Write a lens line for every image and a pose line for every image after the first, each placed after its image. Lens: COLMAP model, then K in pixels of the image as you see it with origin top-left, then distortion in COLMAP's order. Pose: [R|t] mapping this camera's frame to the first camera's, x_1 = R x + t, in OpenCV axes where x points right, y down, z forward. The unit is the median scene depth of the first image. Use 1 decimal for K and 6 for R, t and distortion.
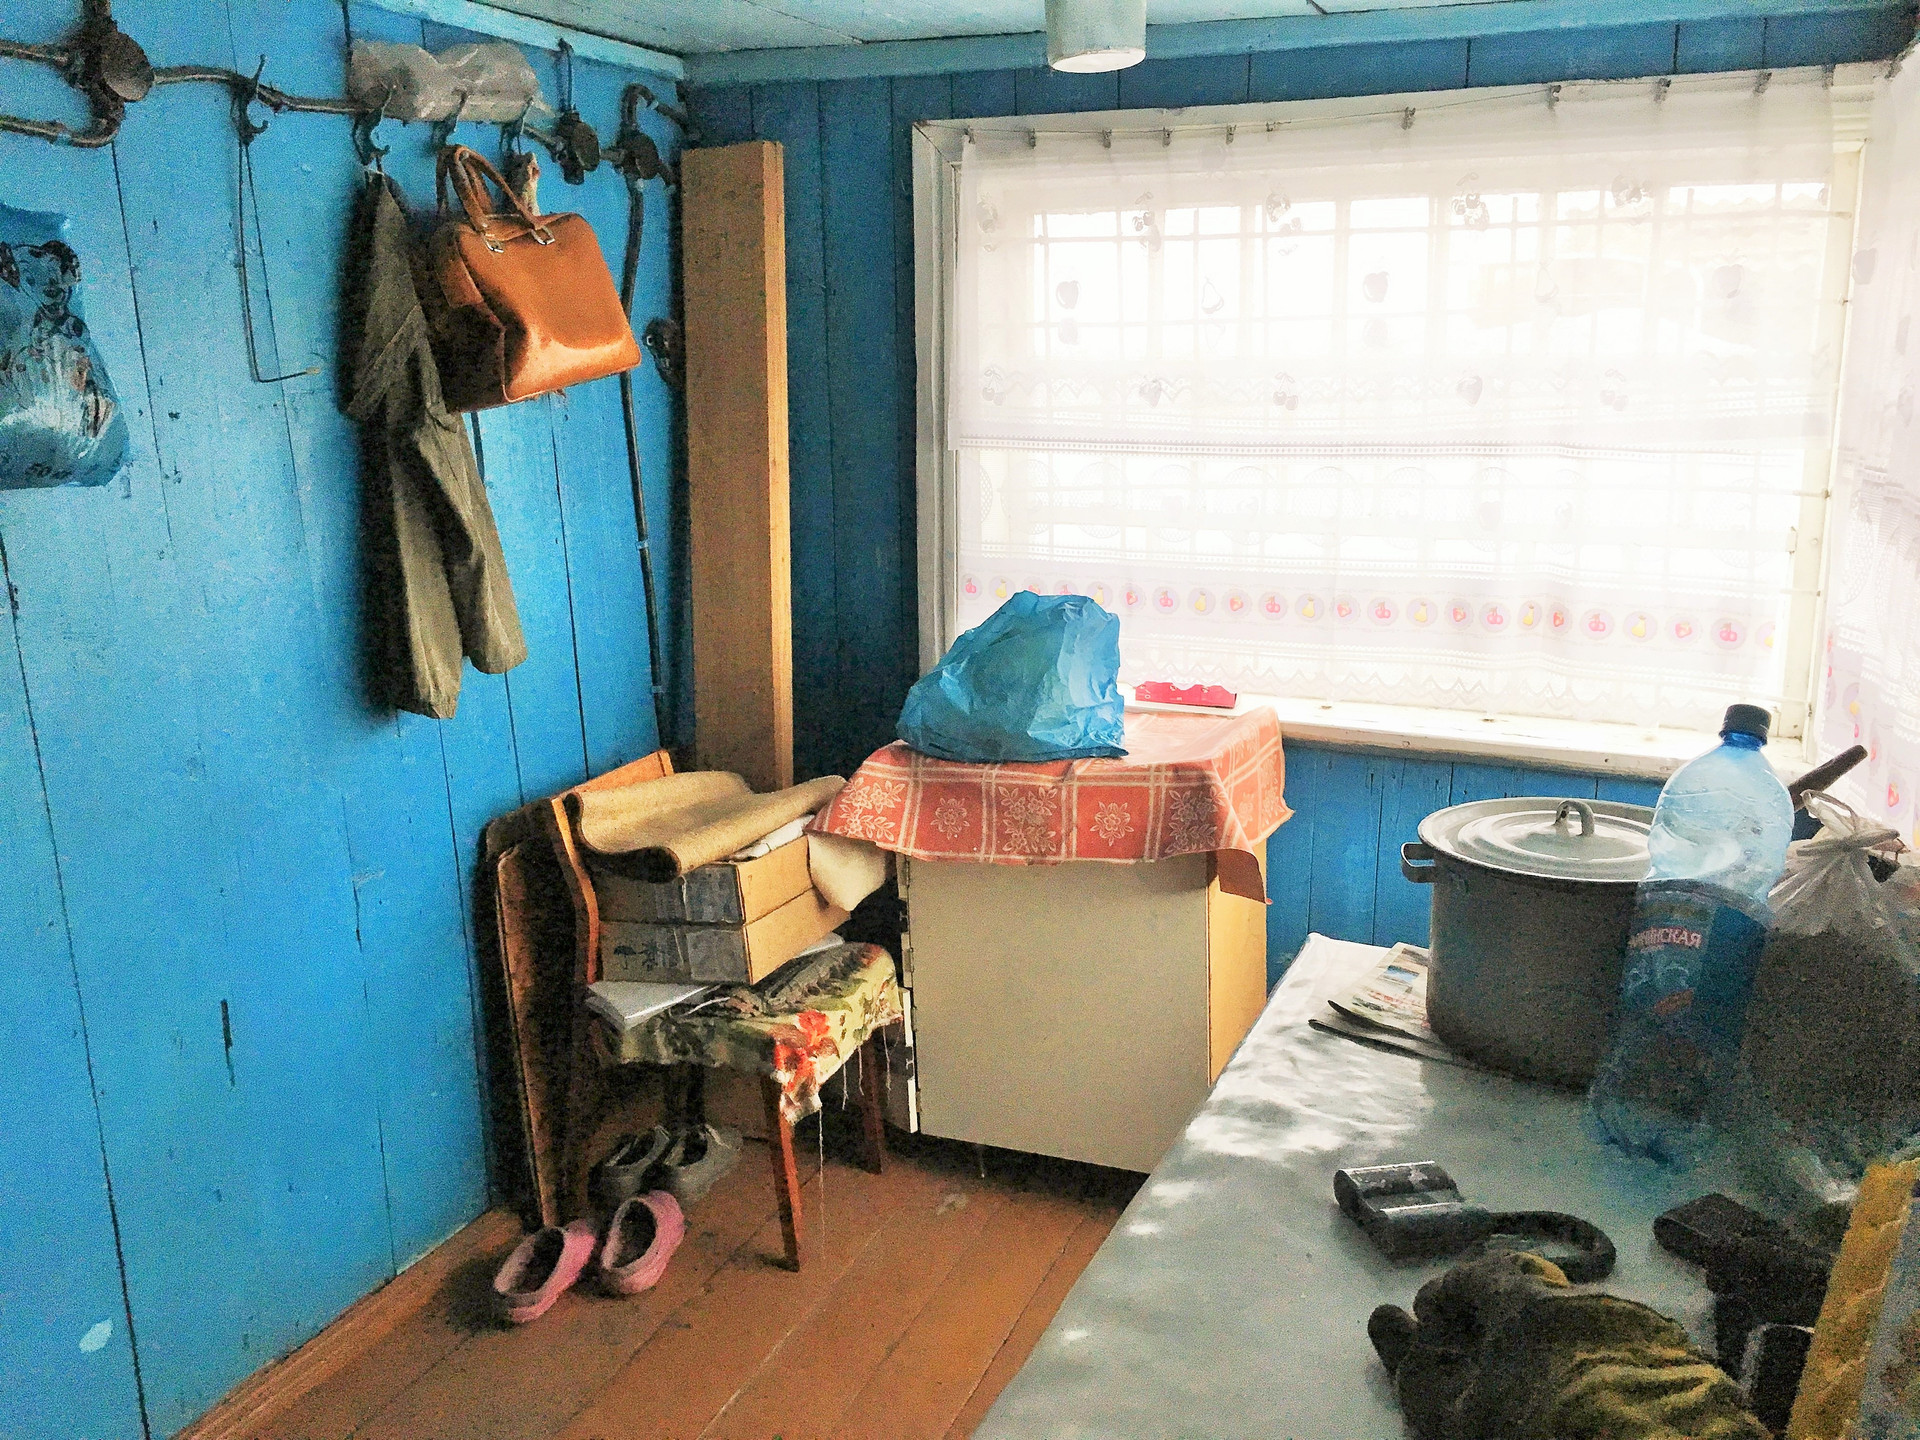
lens RADIAL K [[1670.8, 0, 967.2], [0, 1670.8, 713.1], [0, 0, 1]] dist [0.015021, 0.027031]
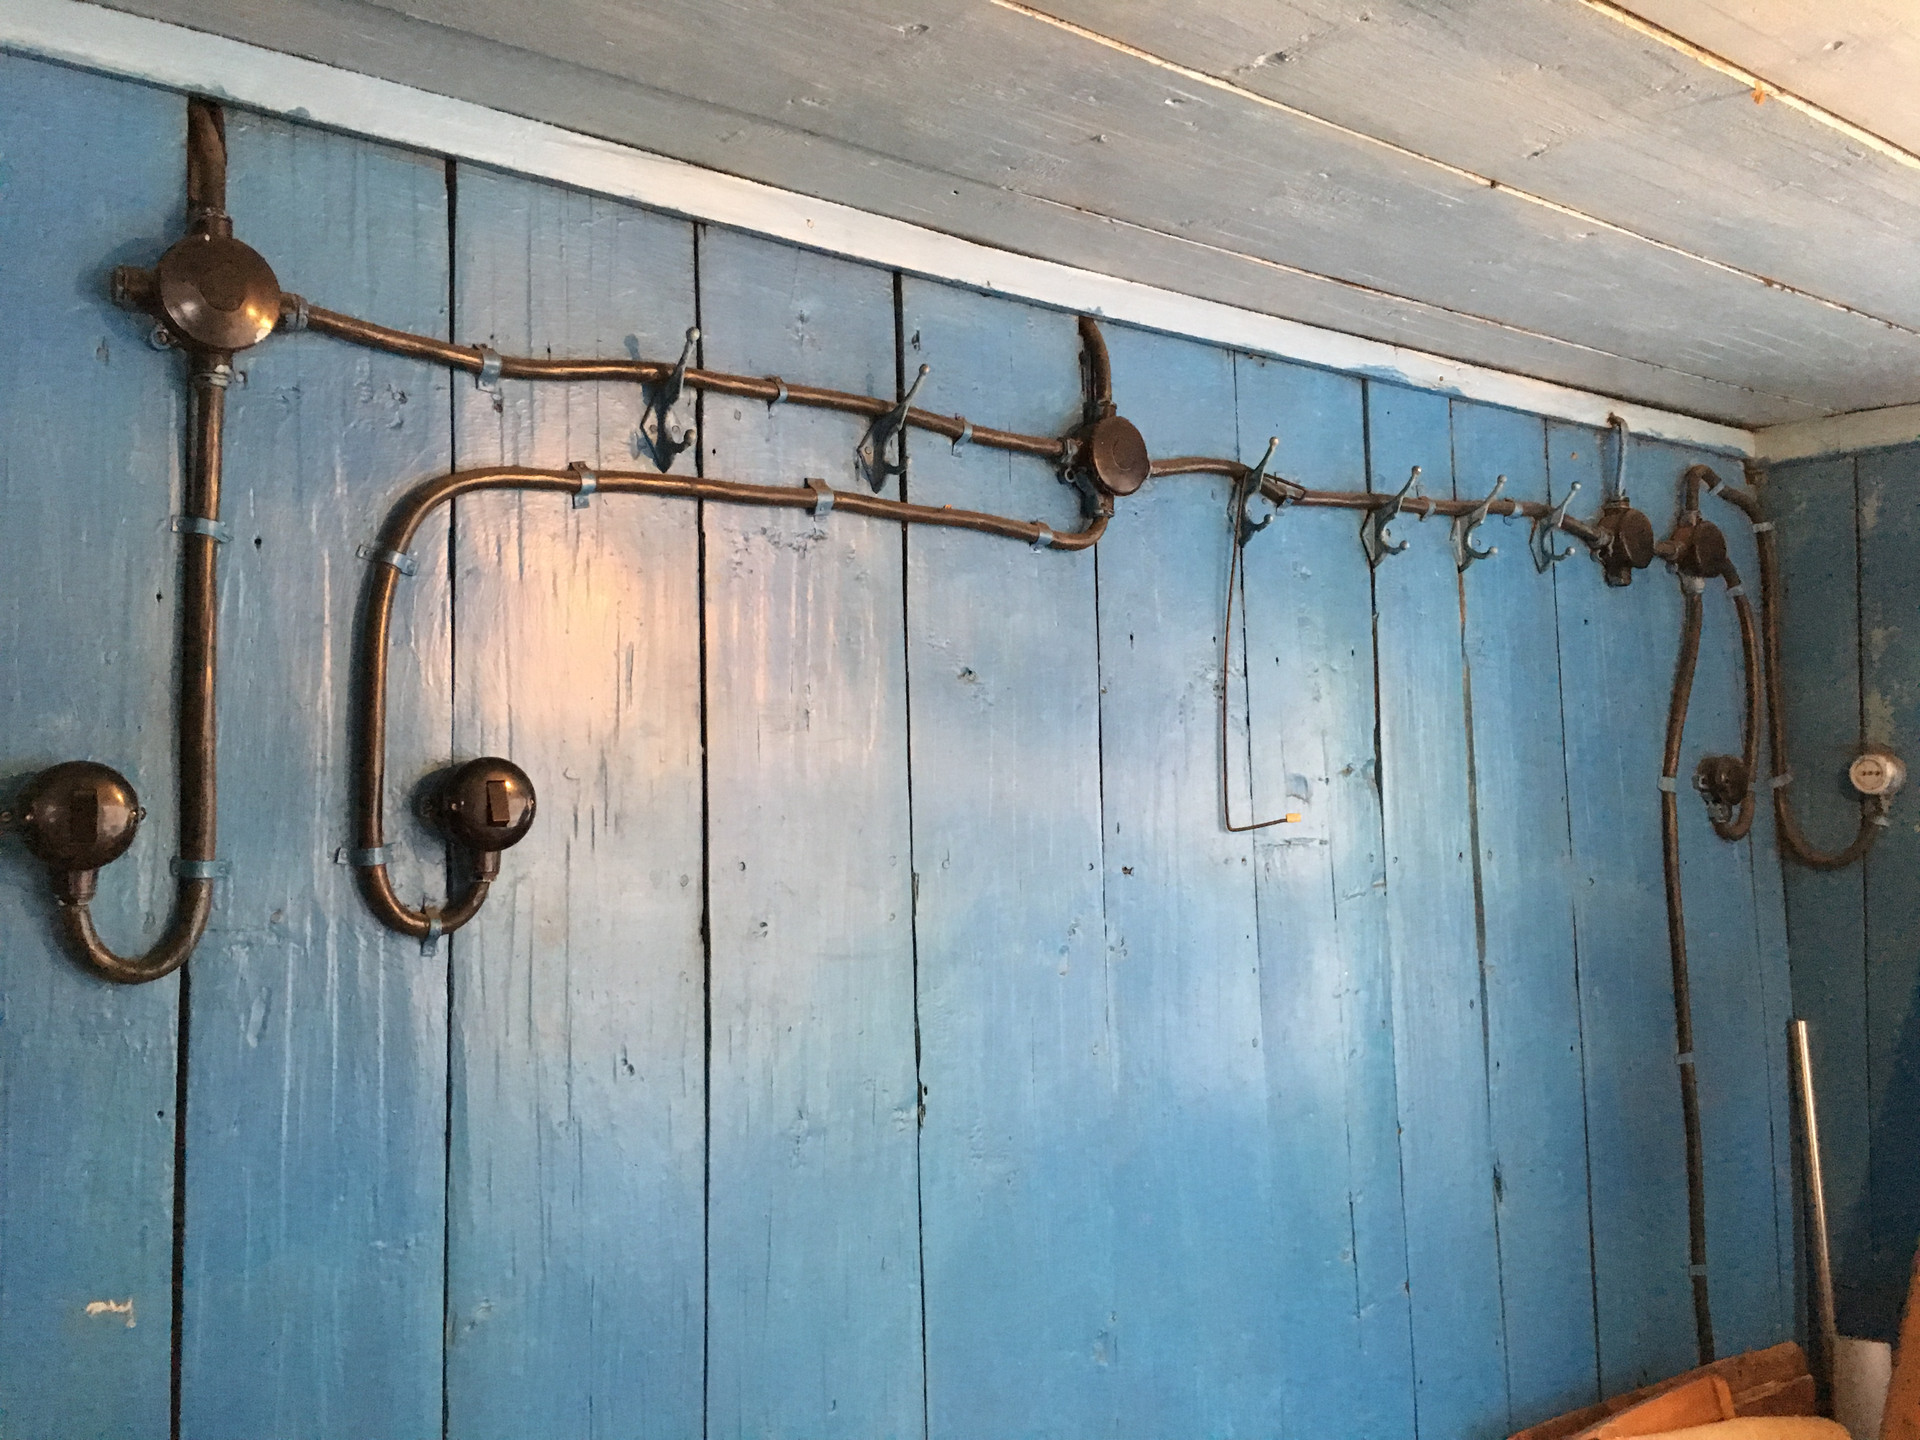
lens RADIAL K [[1670.8, 0, 960.9], [0, 1670.8, 719.3], [0, 0, 1]] dist [0.015021, 0.027031]
pose [[0.866124, -0.006944, -0.499782, -0.139016], [-0.118511, 0.968538, -0.218838, -0.061976], [0.485577, 0.248770, 0.838050, 0.270610]]
